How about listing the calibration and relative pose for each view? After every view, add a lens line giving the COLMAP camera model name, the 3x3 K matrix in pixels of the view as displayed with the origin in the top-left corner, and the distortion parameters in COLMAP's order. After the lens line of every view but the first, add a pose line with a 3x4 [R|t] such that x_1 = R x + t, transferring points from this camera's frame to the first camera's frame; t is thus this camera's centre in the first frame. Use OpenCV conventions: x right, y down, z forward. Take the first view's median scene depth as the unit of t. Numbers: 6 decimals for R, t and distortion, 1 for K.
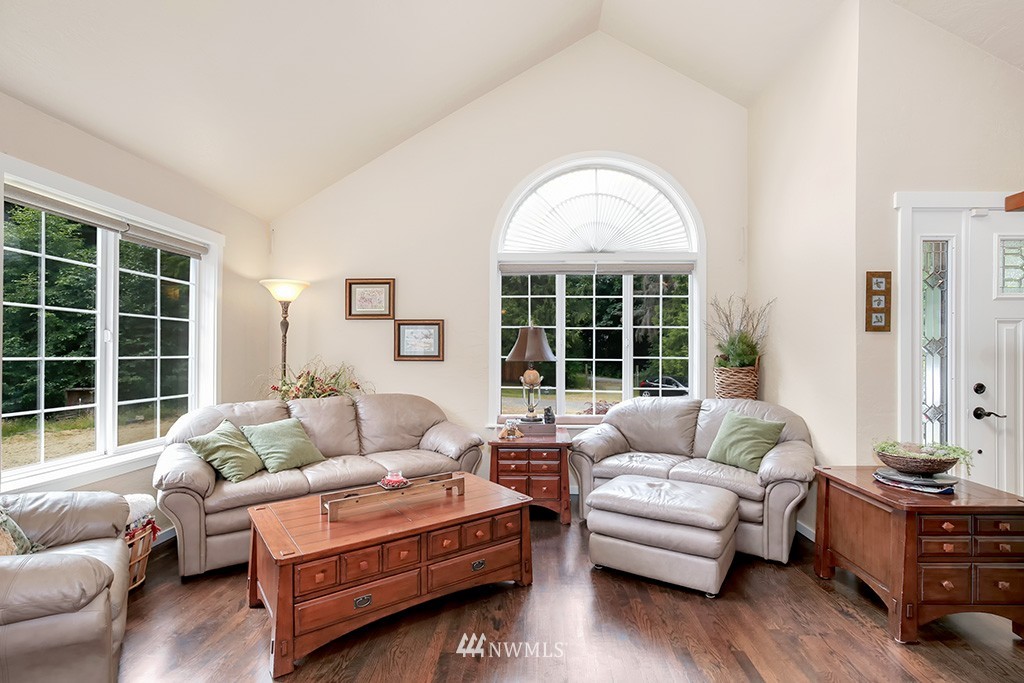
lens RADIAL K [[476.2, 0, 514.5], [0, 476.2, 346.6], [0, 0, 1]] dist [-0.025602, 0.000260]
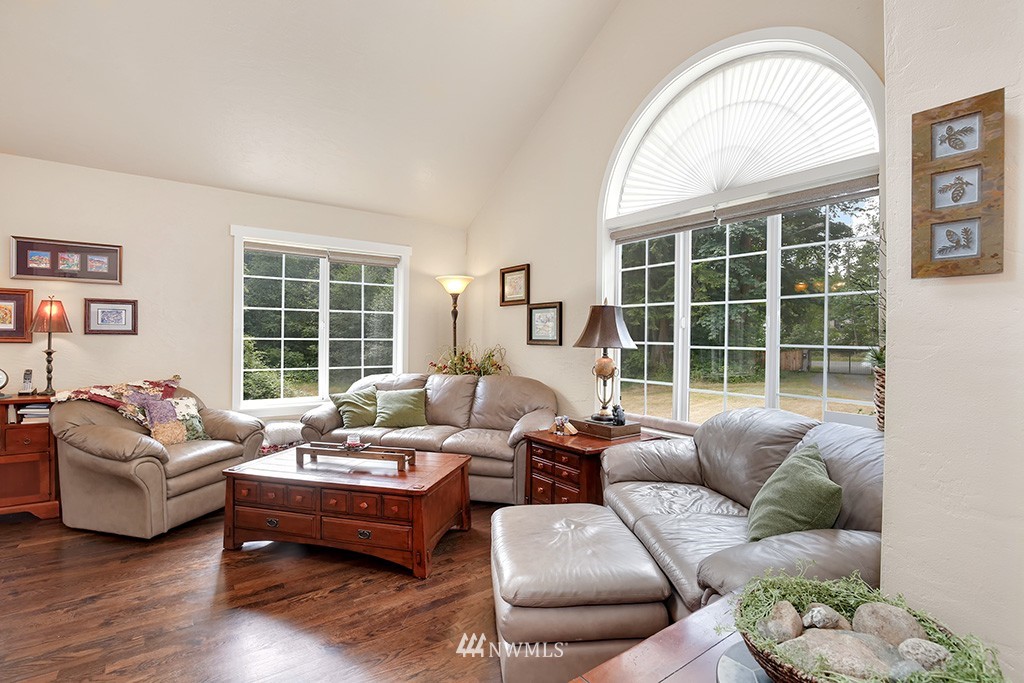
lens RADIAL K [[476.2, 0, 514.5], [0, 476.2, 346.6], [0, 0, 1]] dist [-0.025602, 0.000260]
pose [[0.628798, 0.019199, -0.777332, 0.615667], [0.003938, 0.999604, 0.027875, 0.006653], [0.777559, -0.020589, 0.628473, 0.388191]]
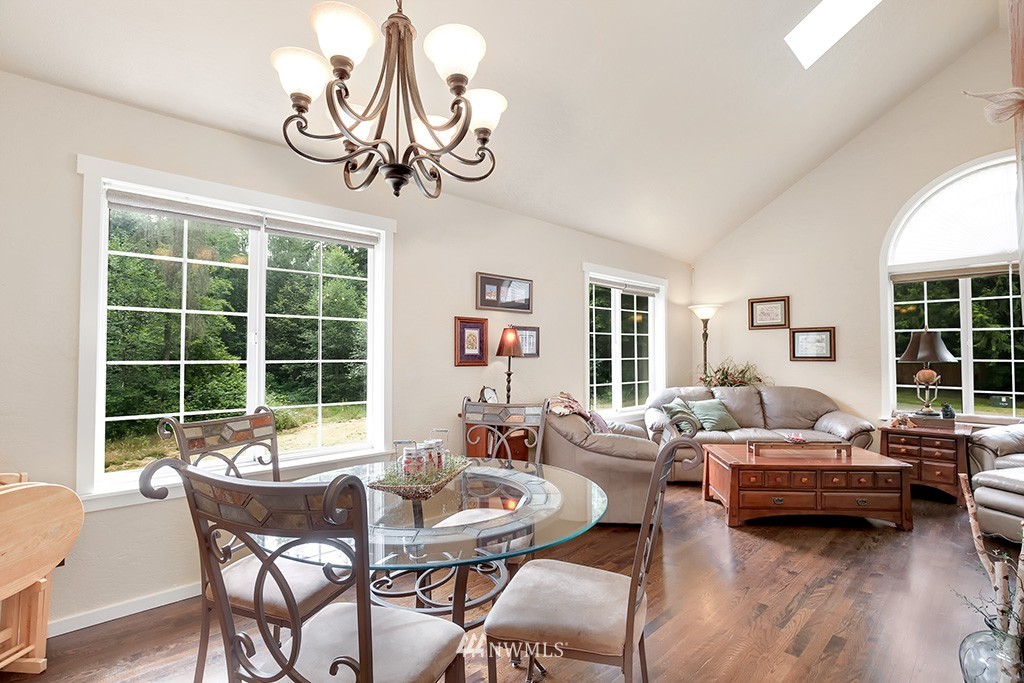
lens RADIAL K [[476.2, 0, 514.5], [0, 476.2, 346.6], [0, 0, 1]] dist [-0.025602, 0.000260]
pose [[0.727014, -0.016203, -0.686431, 0.091042], [0.015787, 0.999852, -0.006881, -0.013247], [0.686441, -0.005834, 0.727162, -0.492397]]
